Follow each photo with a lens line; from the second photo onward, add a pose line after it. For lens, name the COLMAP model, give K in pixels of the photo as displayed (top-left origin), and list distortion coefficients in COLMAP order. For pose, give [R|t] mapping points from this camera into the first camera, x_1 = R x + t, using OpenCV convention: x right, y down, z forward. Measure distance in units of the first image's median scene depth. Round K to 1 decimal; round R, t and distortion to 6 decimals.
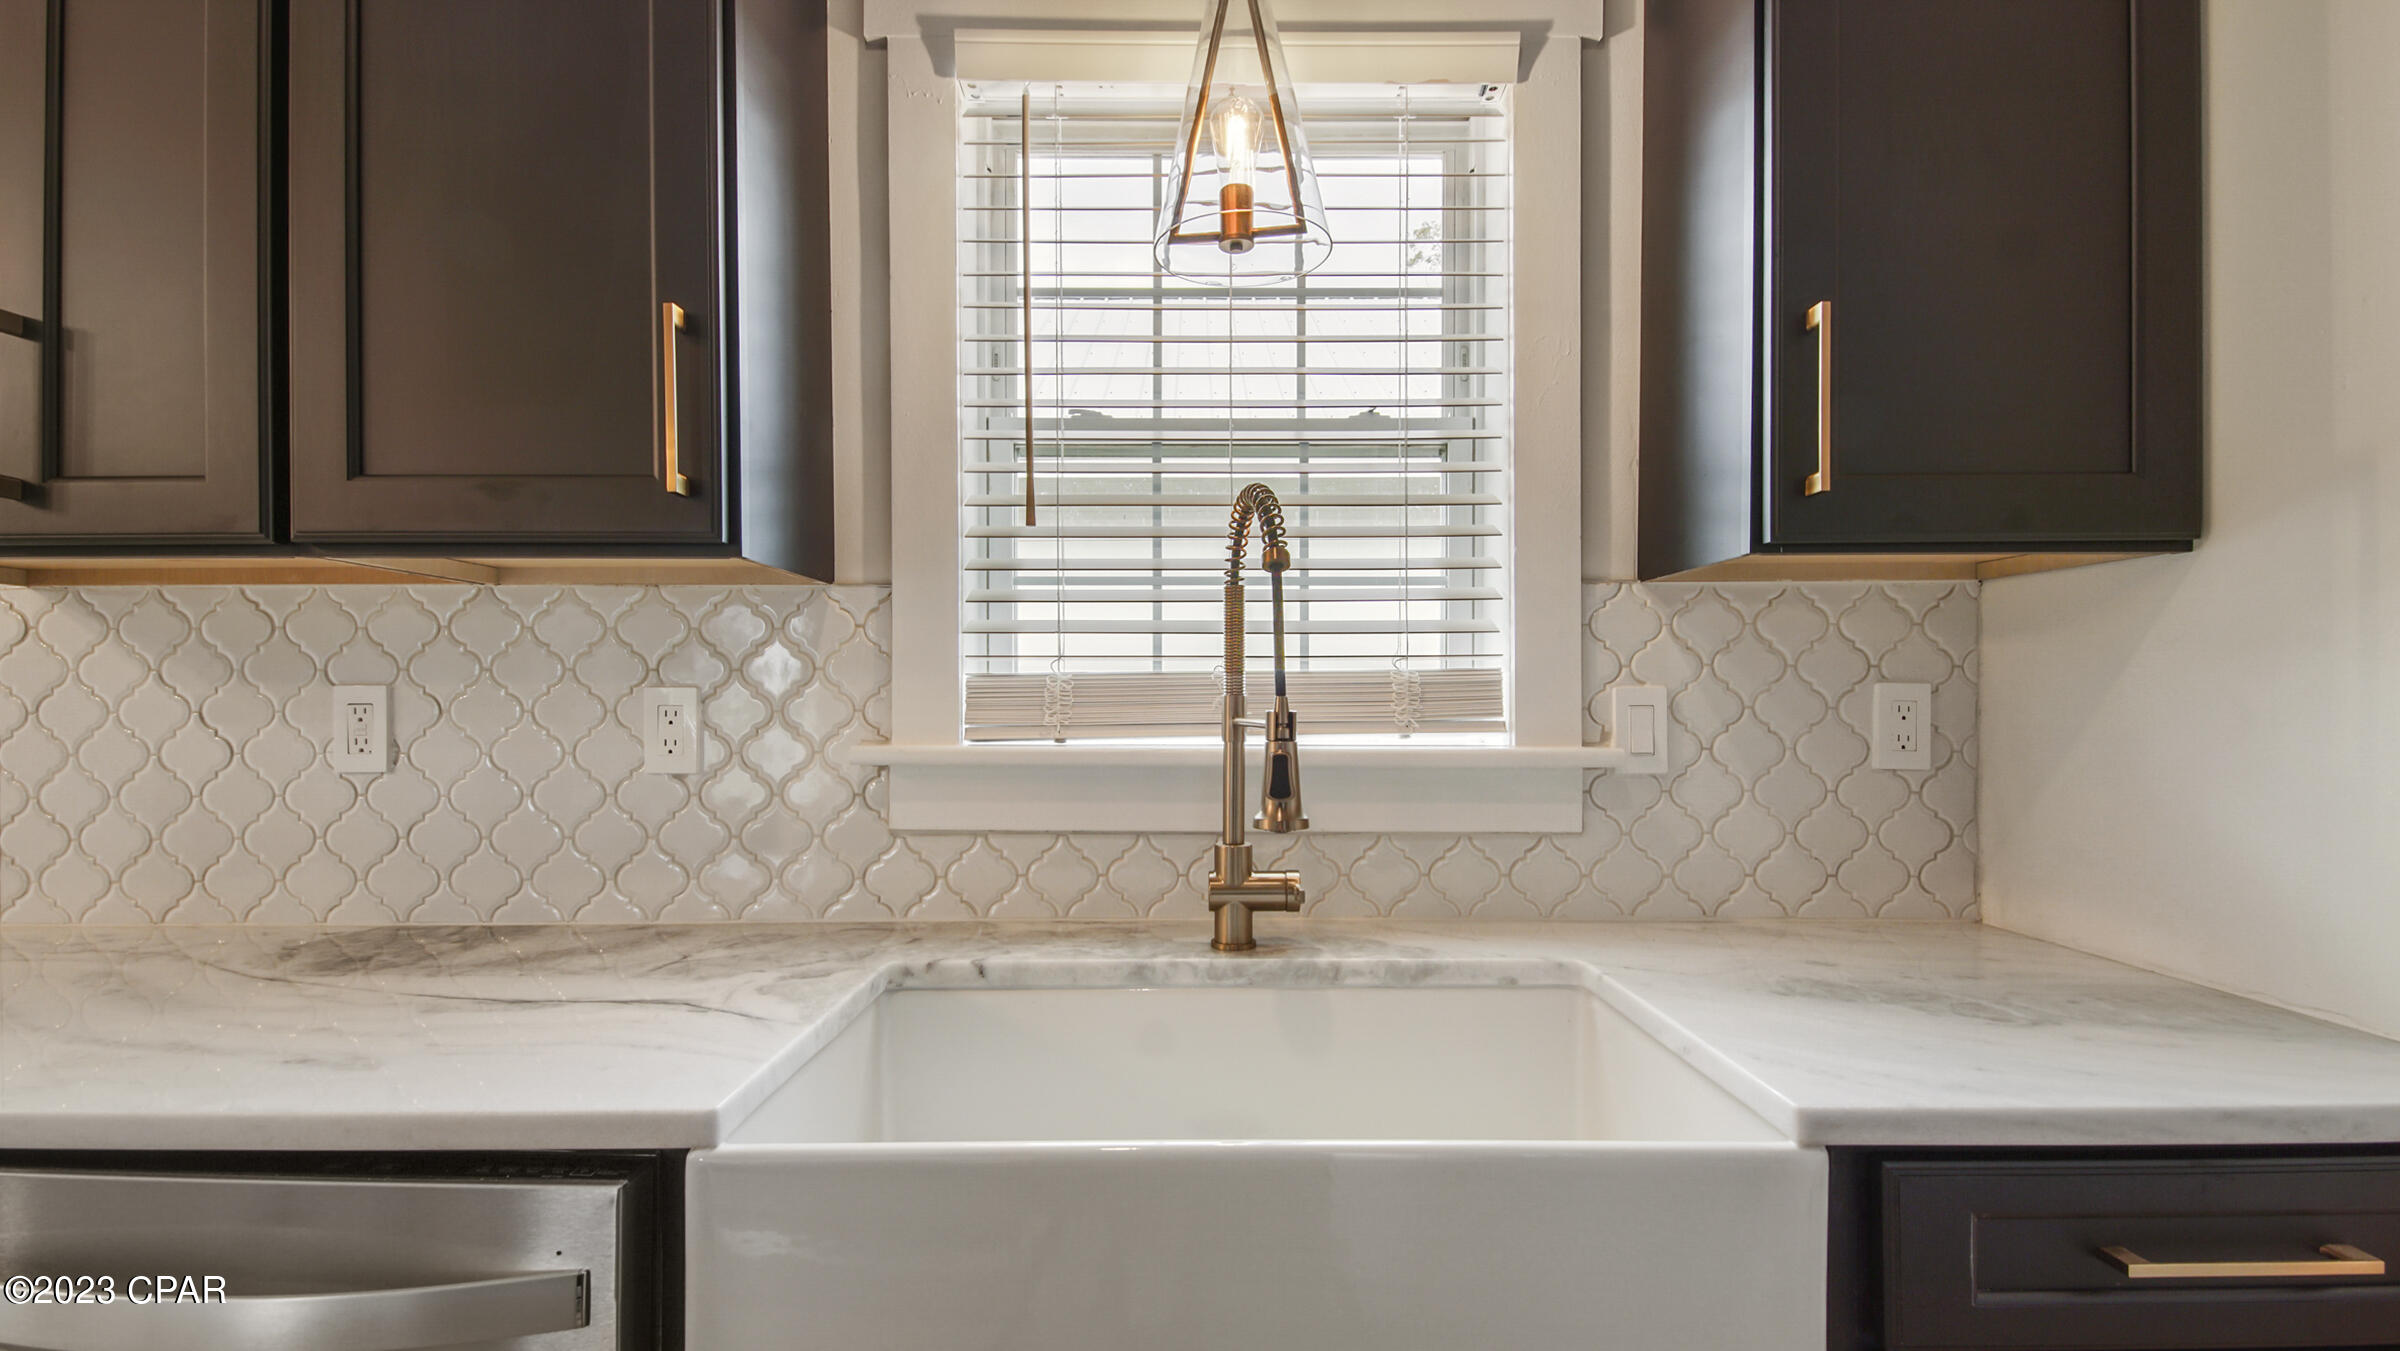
lens RADIAL K [[1037.2, 0, 1202.5], [0, 1037.2, 702.6], [0, 0, 1]] dist [0.006440, -0.000206]
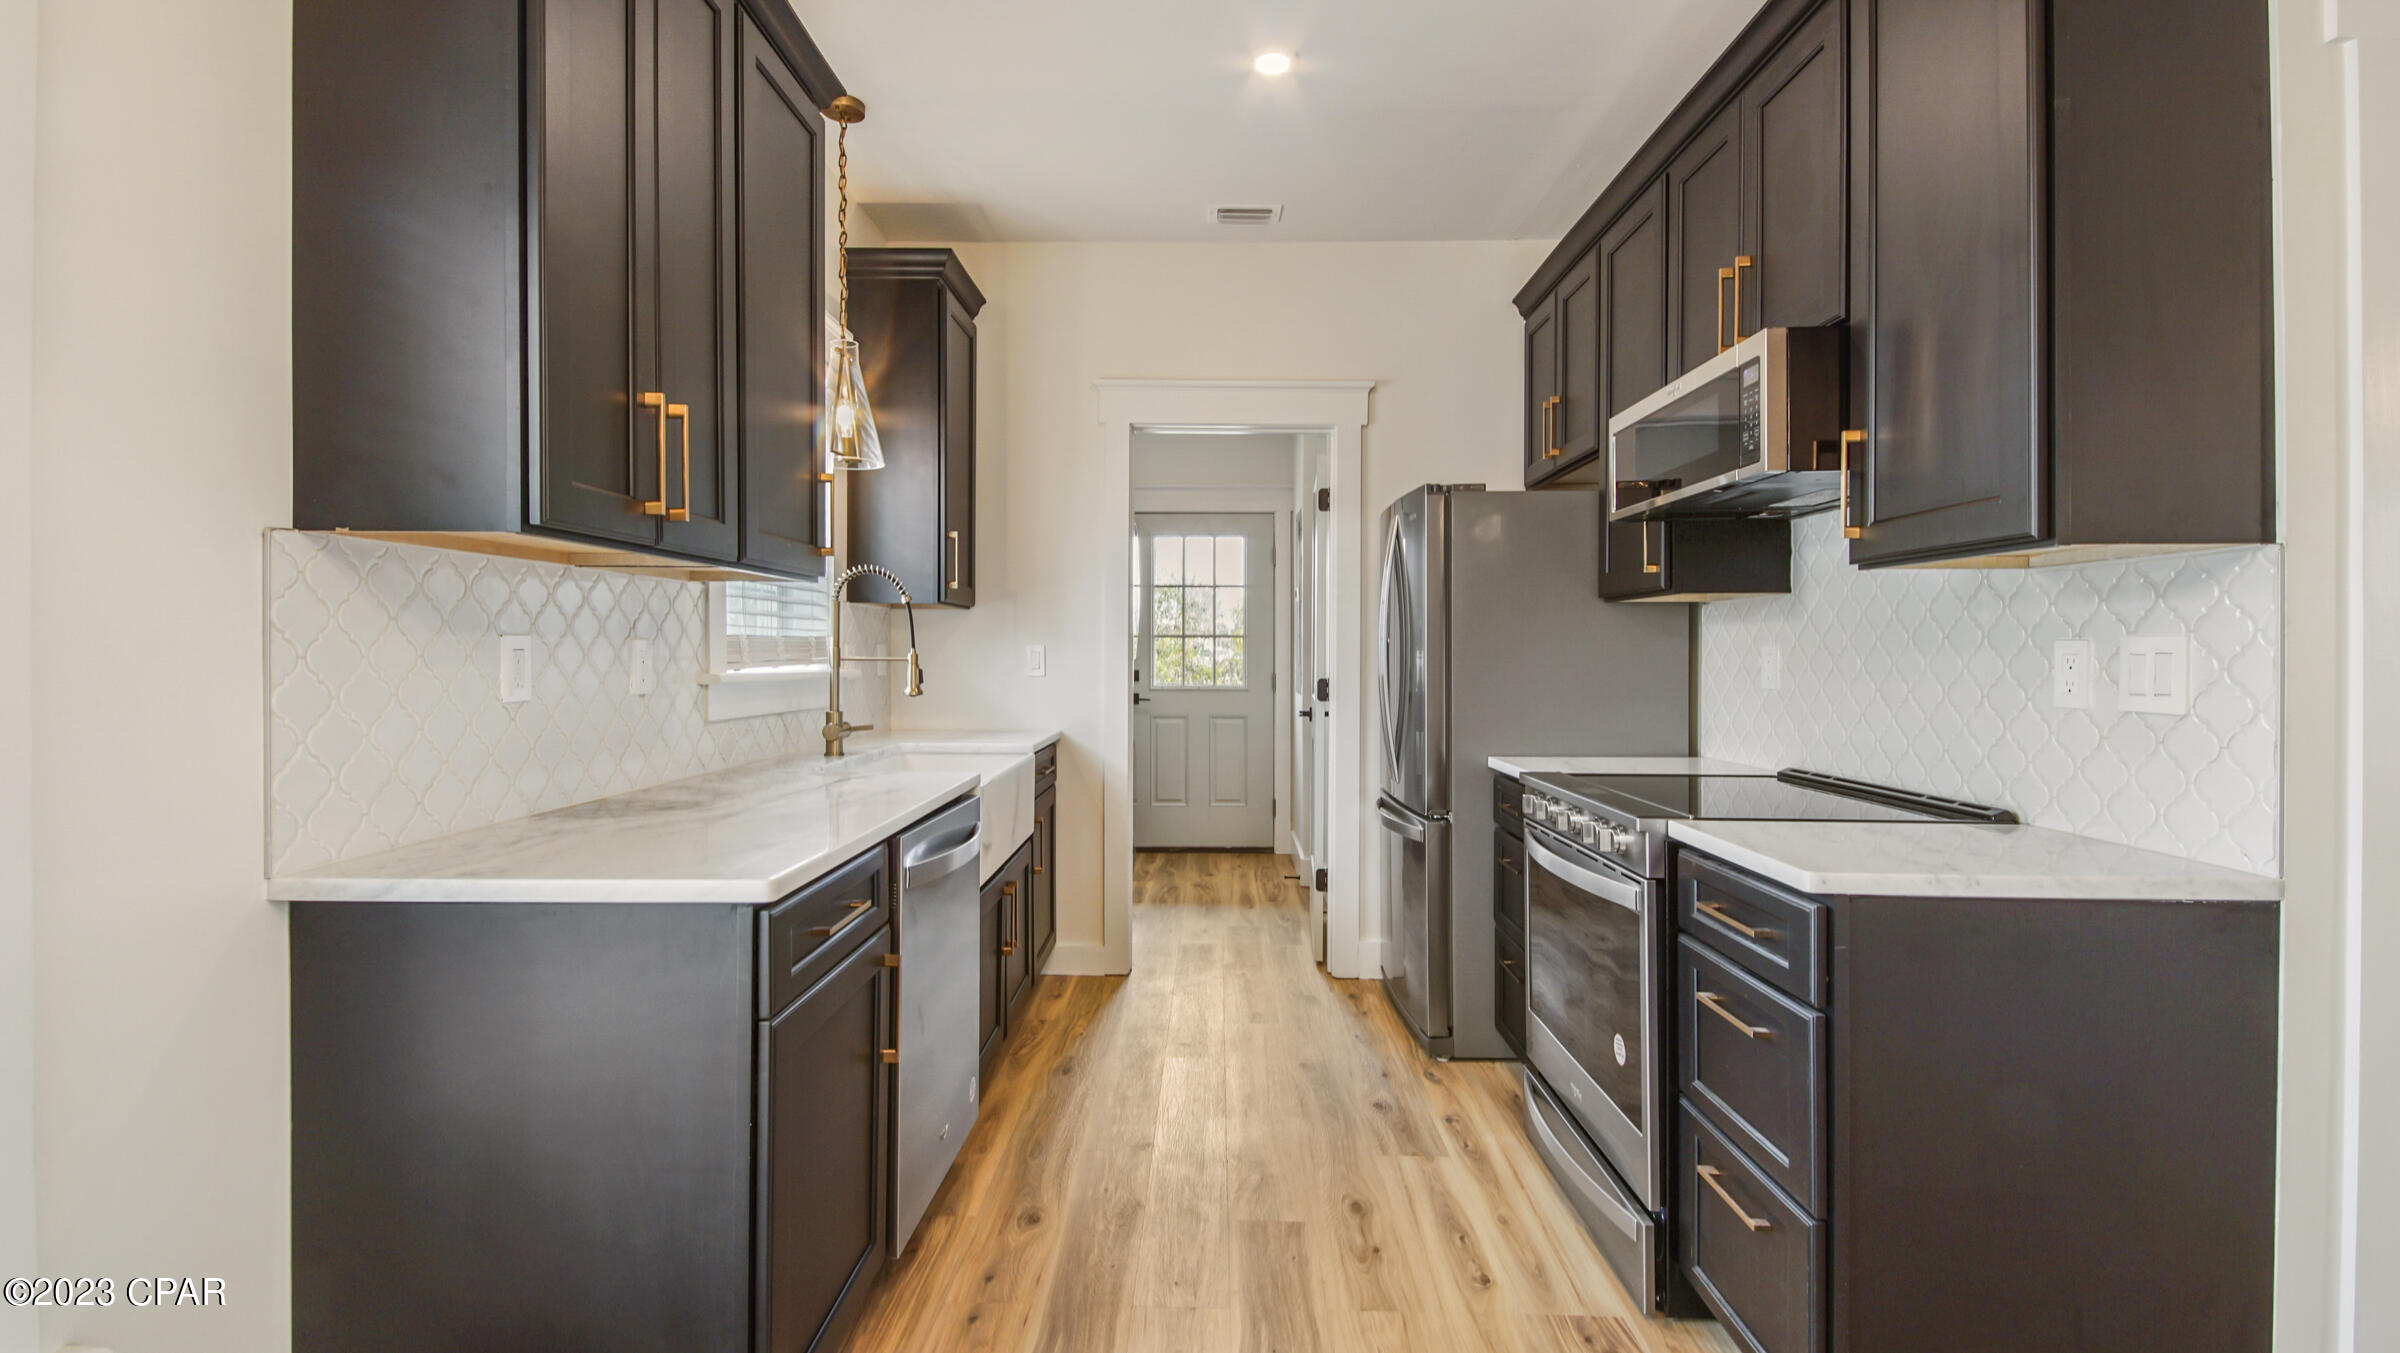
lens RADIAL K [[1073.3, 0, 1200.0], [0, 1073.3, 676.5], [0, 0, 1]] dist [0.010415, -0.000434]
pose [[0.005888, -0.022191, 0.999736, -2.169050], [-0.007554, 0.999724, 0.022235, -0.001448], [-0.999954, -0.007683, 0.005719, 0.146116]]
